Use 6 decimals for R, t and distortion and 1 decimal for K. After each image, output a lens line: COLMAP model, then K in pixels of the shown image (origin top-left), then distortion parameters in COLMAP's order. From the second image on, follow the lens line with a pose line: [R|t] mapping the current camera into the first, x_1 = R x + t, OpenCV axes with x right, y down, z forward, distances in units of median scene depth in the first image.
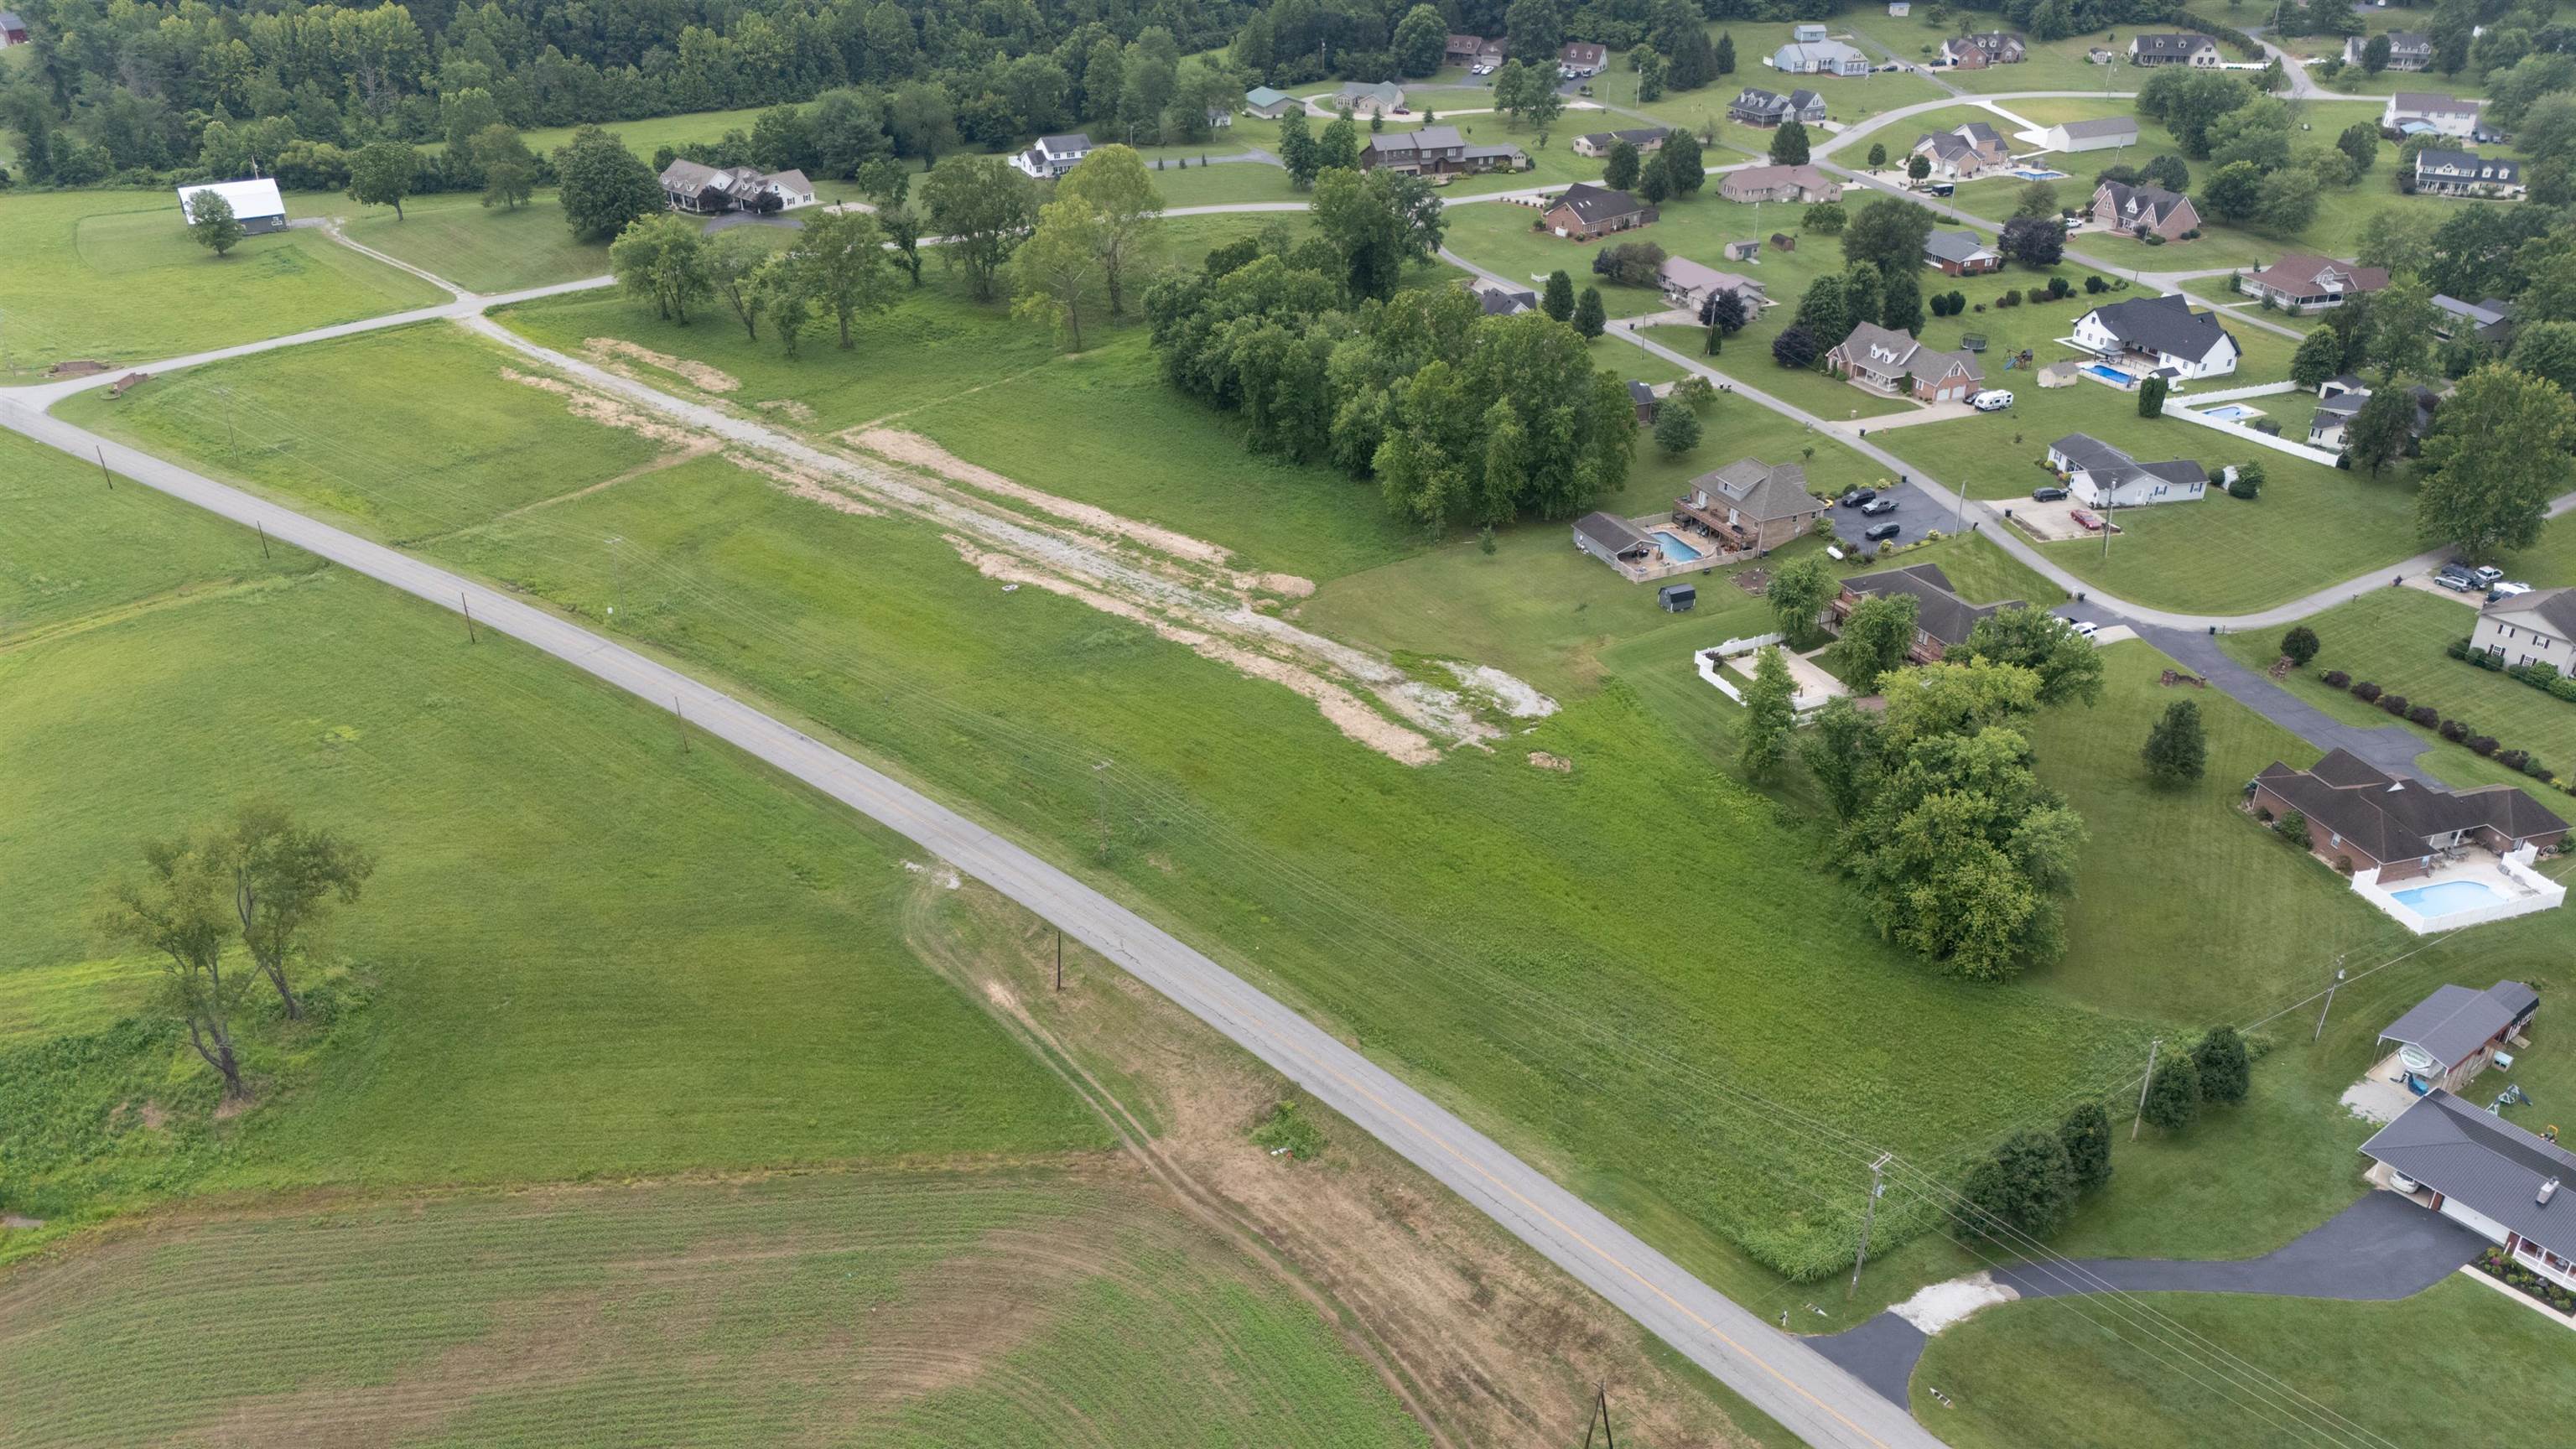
lens RADIAL K [[1890.2, 0, 1285.8], [0, 1890.2, 727.4], [0, 0, 1]] dist [0.079899, -0.078340]
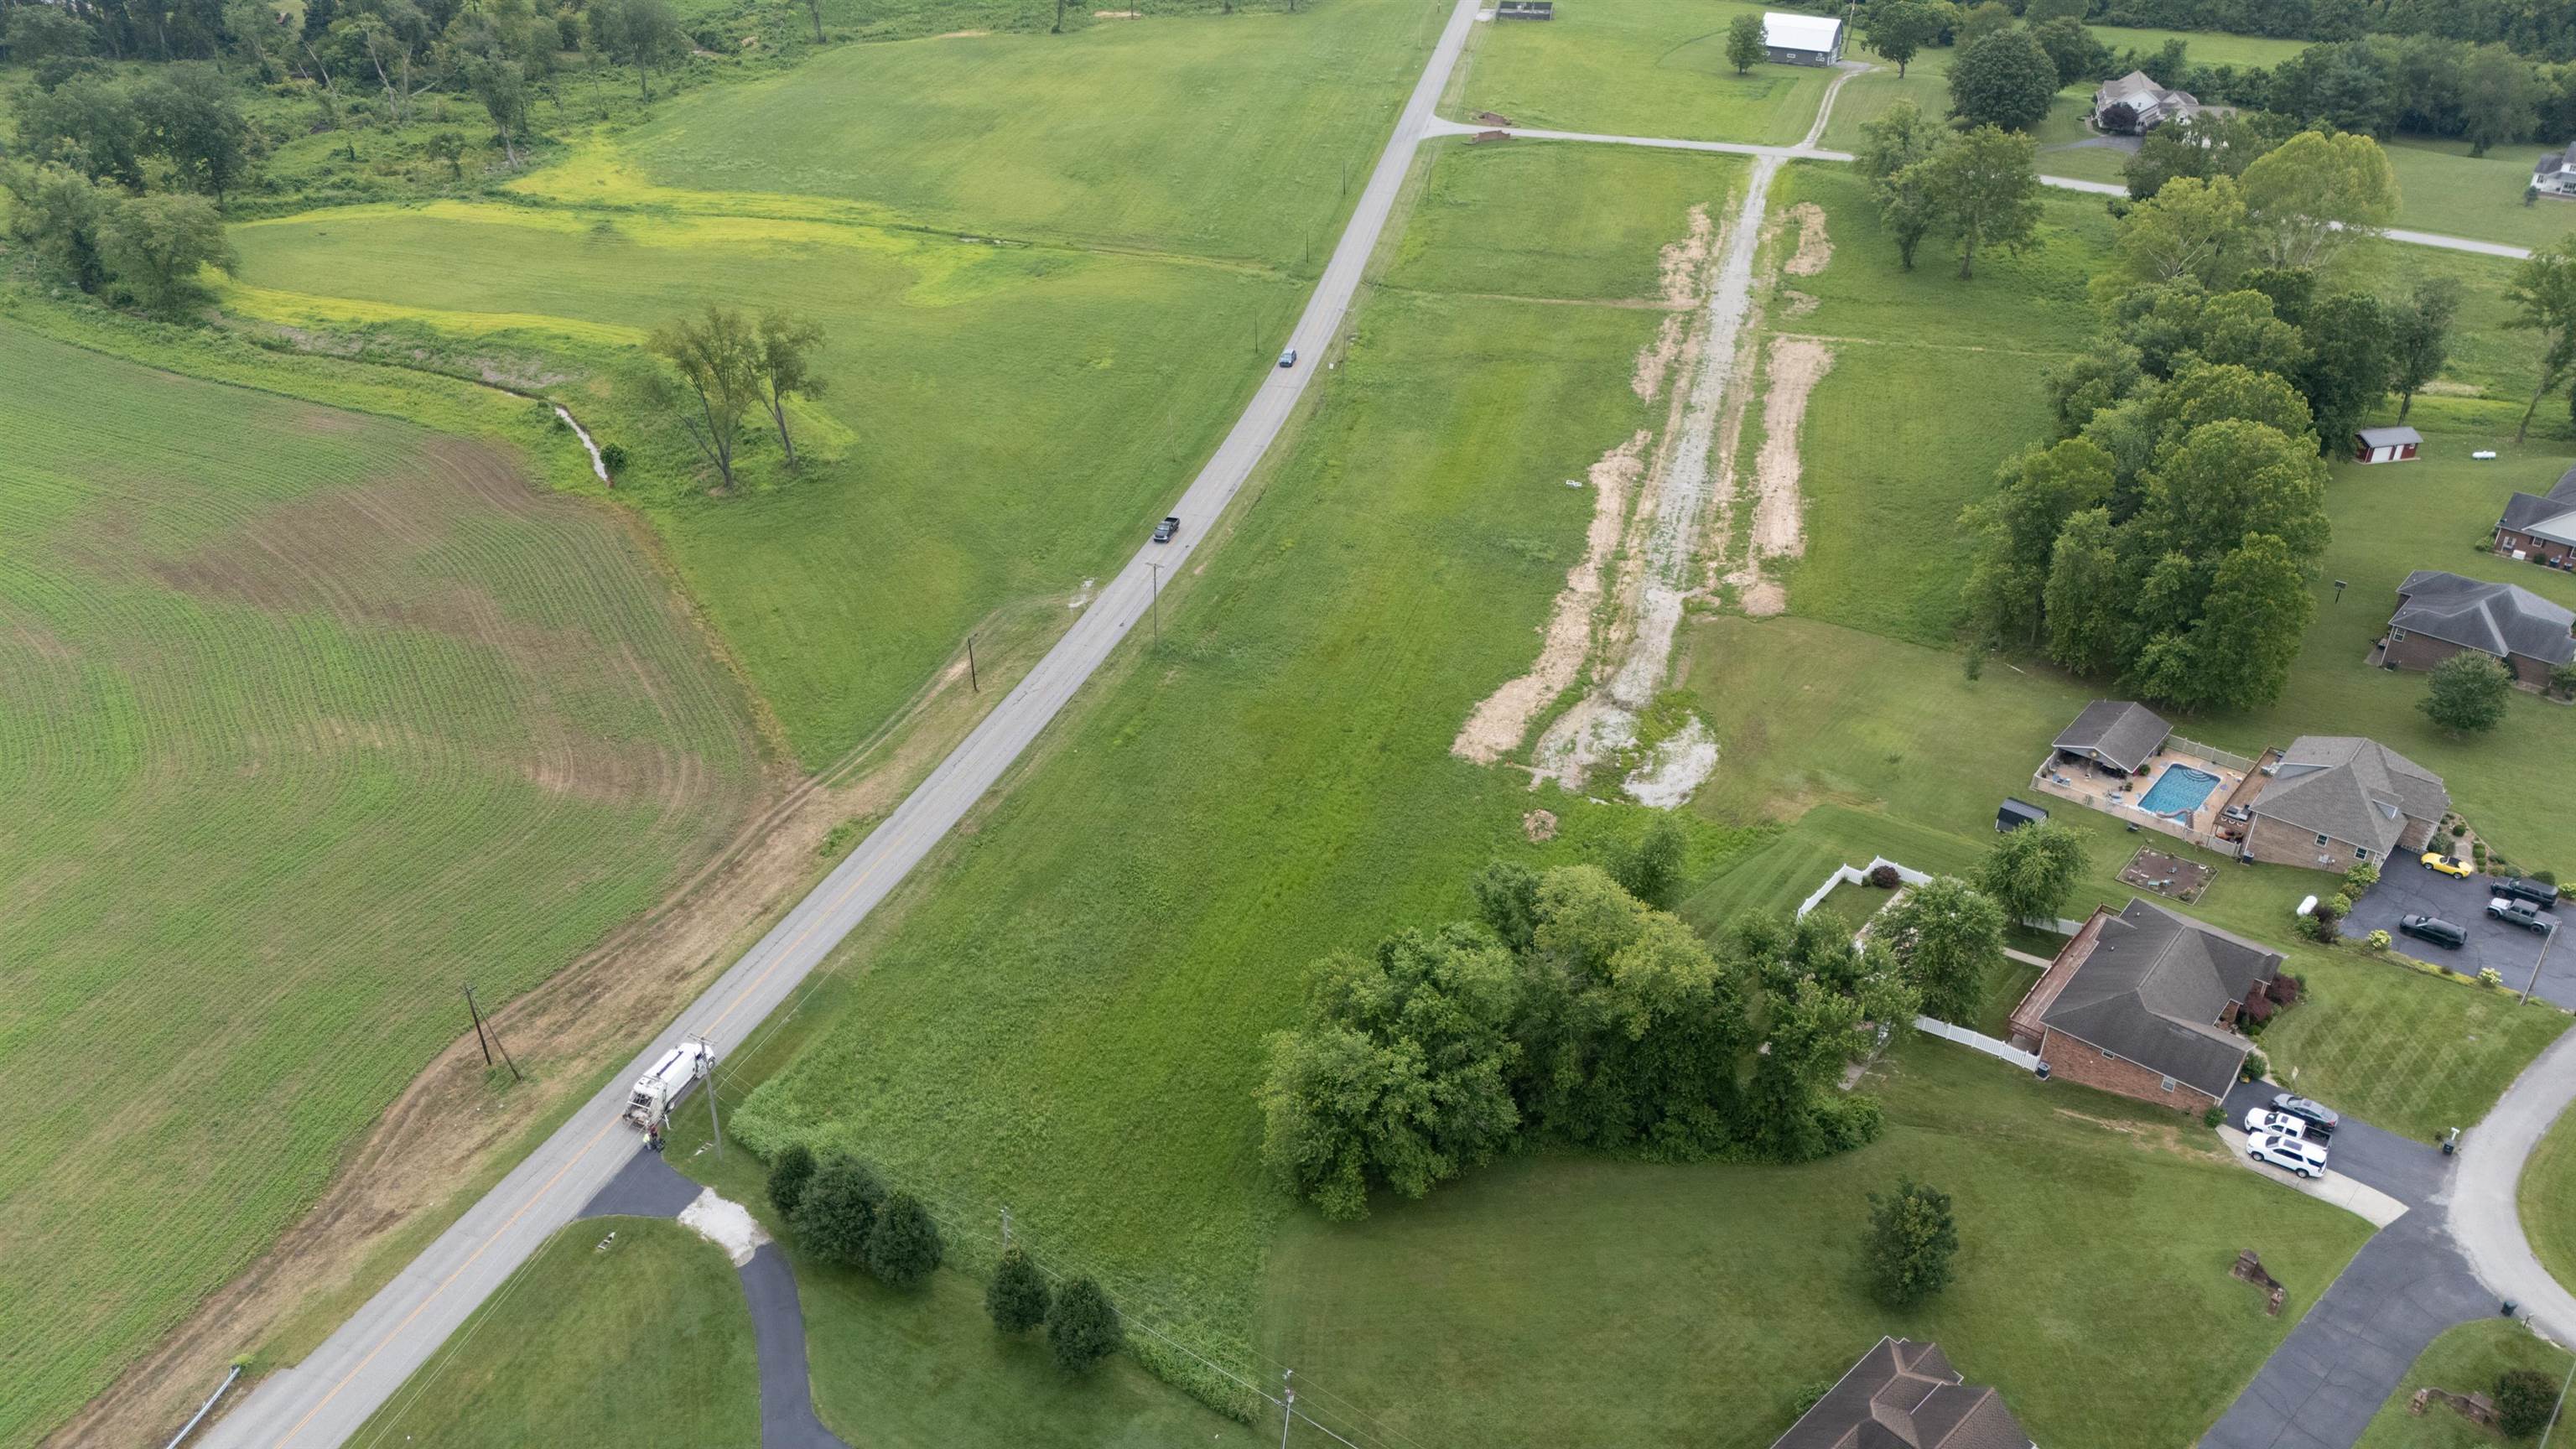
lens RADIAL K [[1896.3, 0, 1285.2], [0, 1896.3, 729.0], [0, 0, 1]] dist [0.079406, -0.083482]
pose [[0.424022, 0.467439, -0.775697, 0.601753], [-0.427475, 0.858392, 0.283599, -0.174917], [0.798418, 0.211339, 0.563795, 0.331508]]
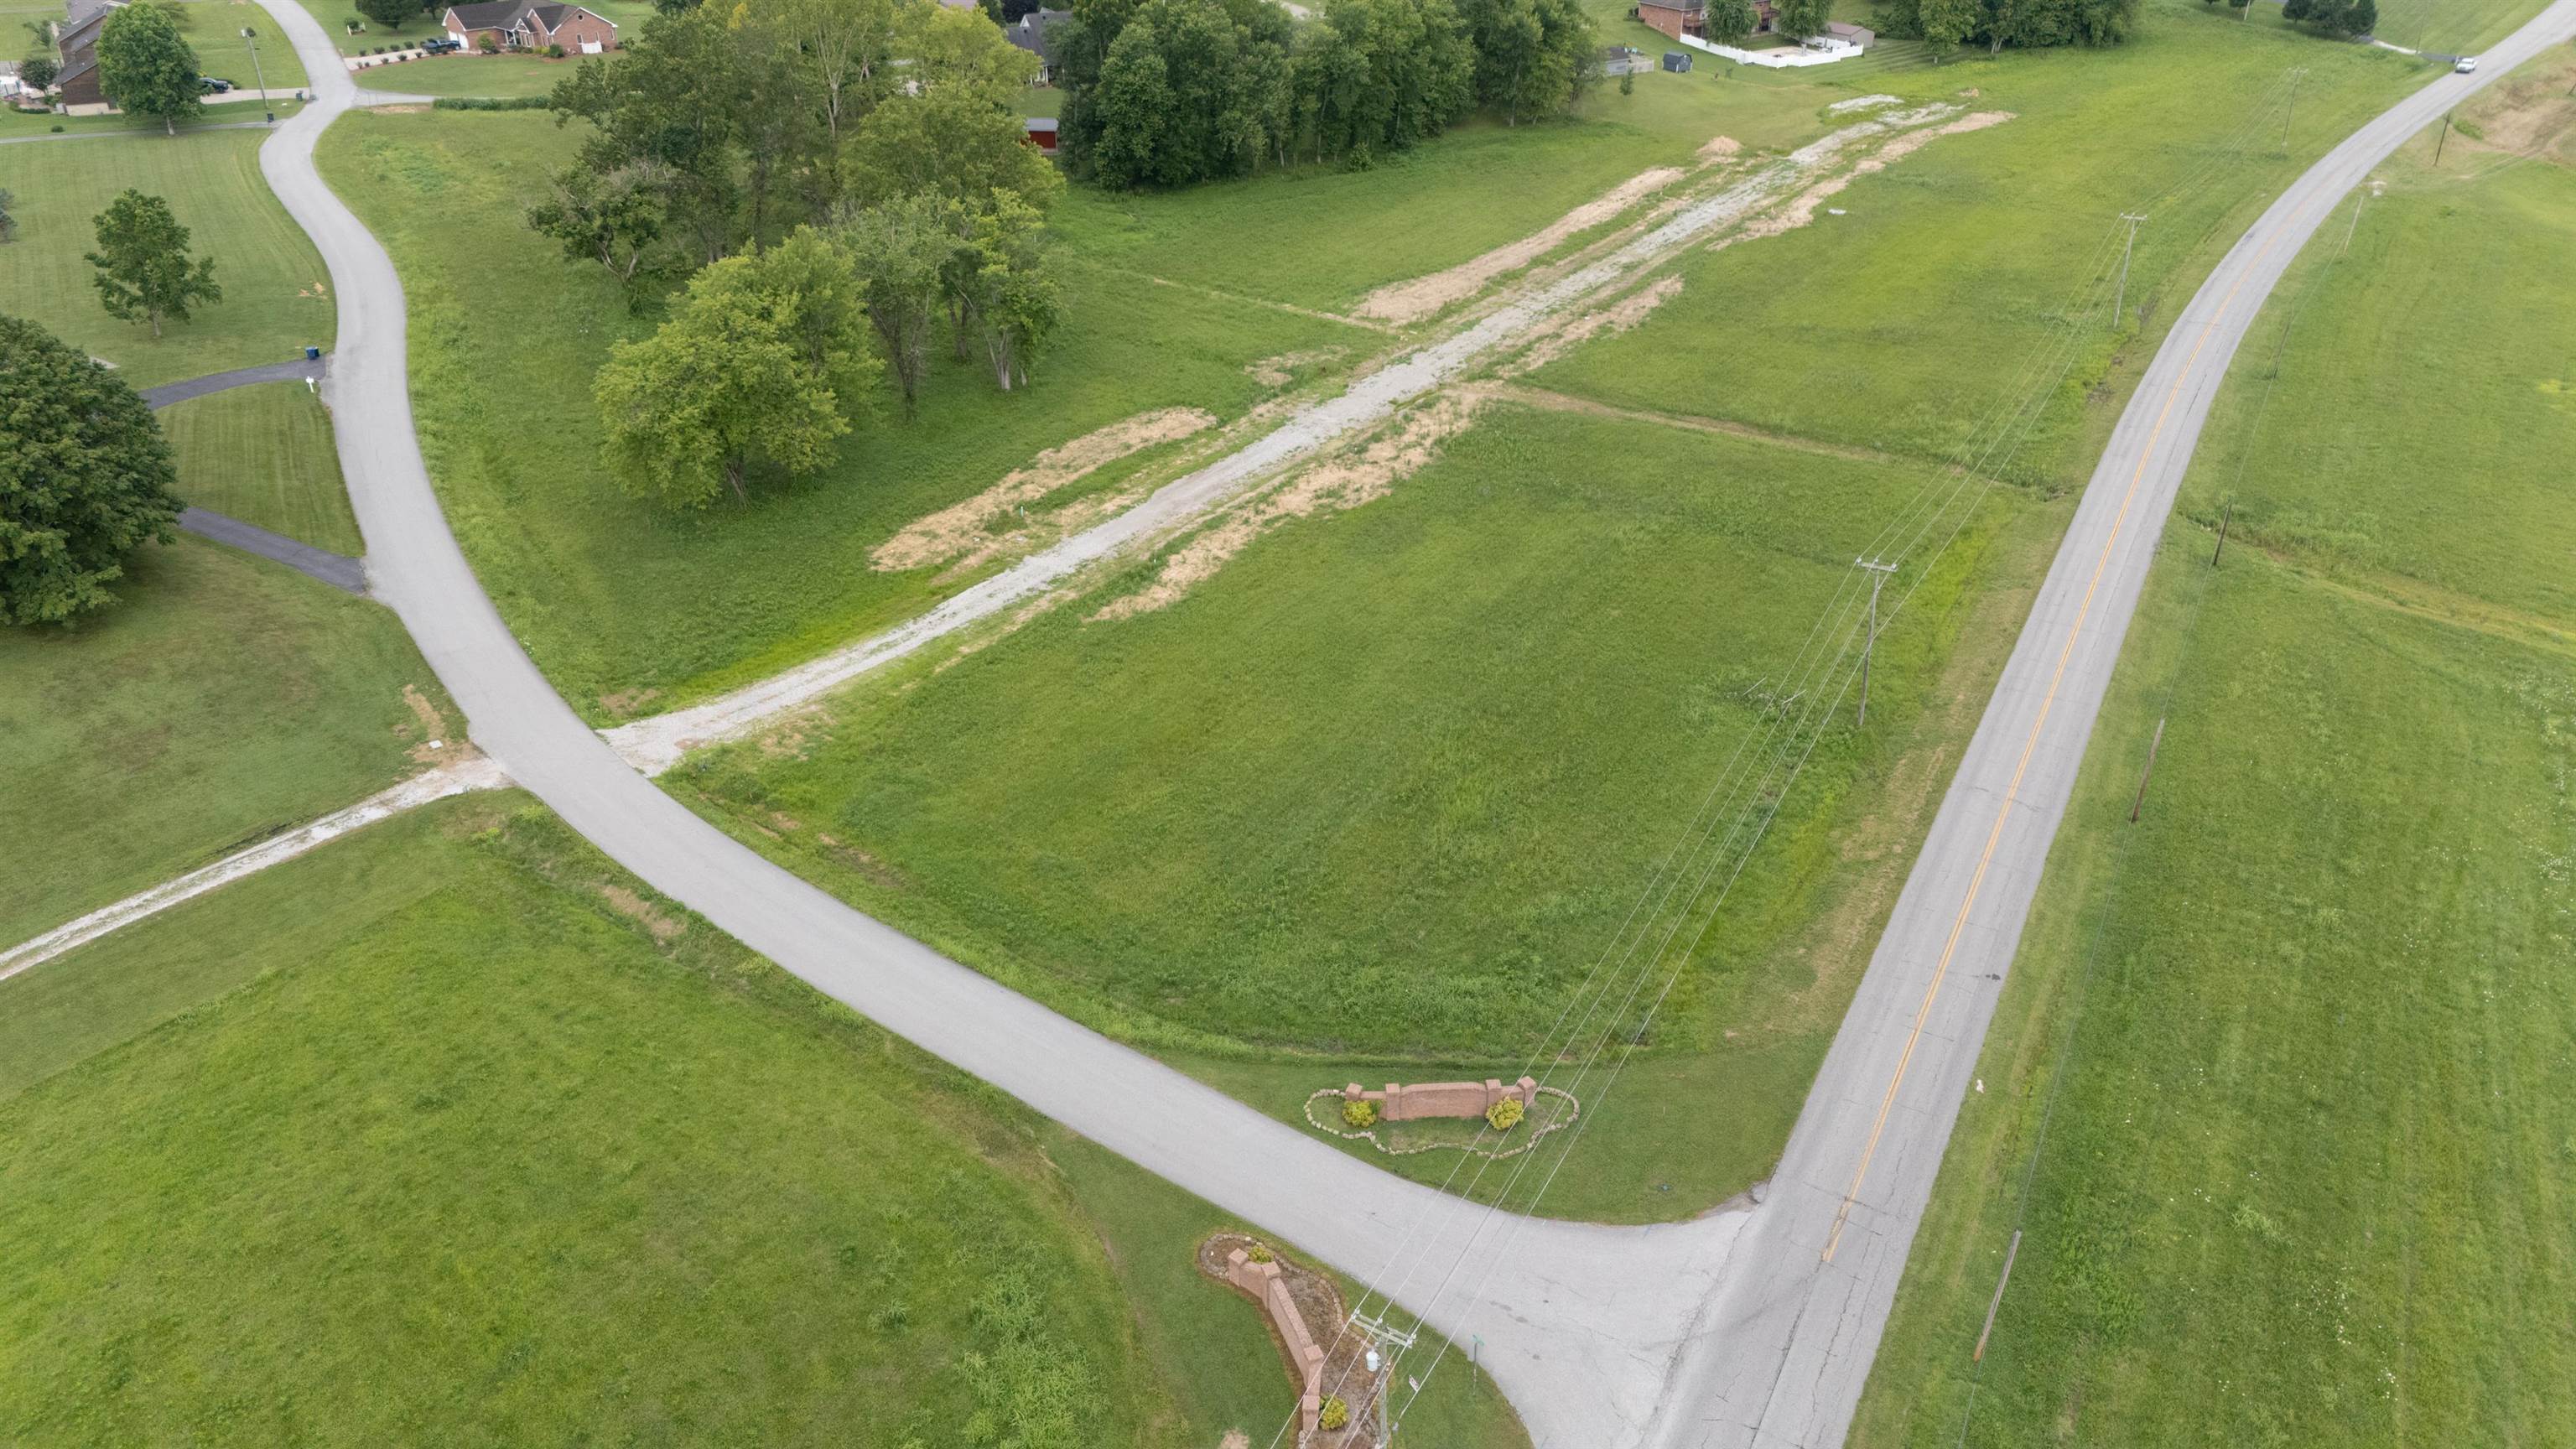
lens RADIAL K [[1881.3, 0, 1285.6], [0, 1881.3, 741.1], [0, 0, 1]] dist [0.076387, -0.072241]
pose [[-0.117431, -0.493634, 0.861705, -0.988419], [0.478451, 0.732241, 0.484672, -0.439838], [-0.870227, 0.469200, 0.150192, 1.168195]]
